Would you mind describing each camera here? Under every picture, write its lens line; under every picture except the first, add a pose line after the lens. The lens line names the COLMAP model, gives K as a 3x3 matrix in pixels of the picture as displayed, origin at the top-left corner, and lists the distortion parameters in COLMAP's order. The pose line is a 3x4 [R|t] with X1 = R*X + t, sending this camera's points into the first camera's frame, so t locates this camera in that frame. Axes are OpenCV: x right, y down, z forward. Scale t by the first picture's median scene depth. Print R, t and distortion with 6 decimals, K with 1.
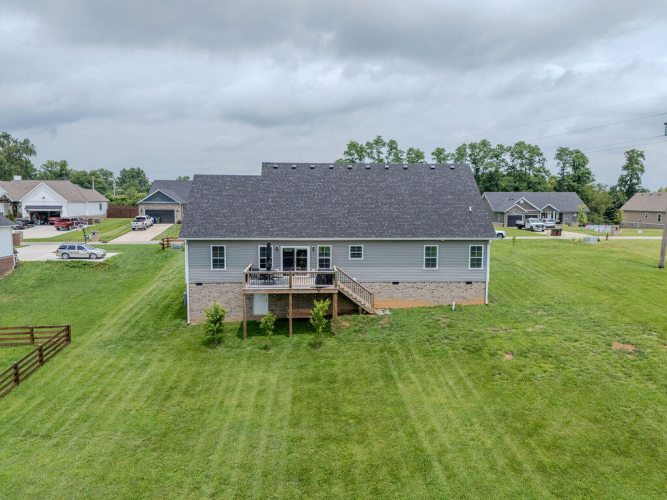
lens RADIAL K [[497.9, 0, 333.0], [0, 497.9, 249.1], [0, 0, 1]] dist [0.065351, -0.063038]
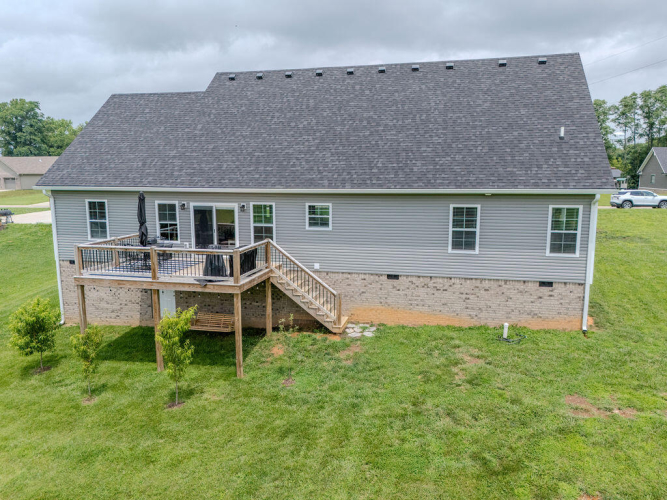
lens RADIAL K [[494.0, 0, 335.1], [0, 494.0, 251.7], [0, 0, 1]] dist [0.063145, -0.067963]
pose [[0.958534, 0.038144, -0.282414, 0.216568], [-0.022177, 0.997981, 0.059518, 0.012490], [0.284114, -0.050787, 0.957445, 0.495936]]
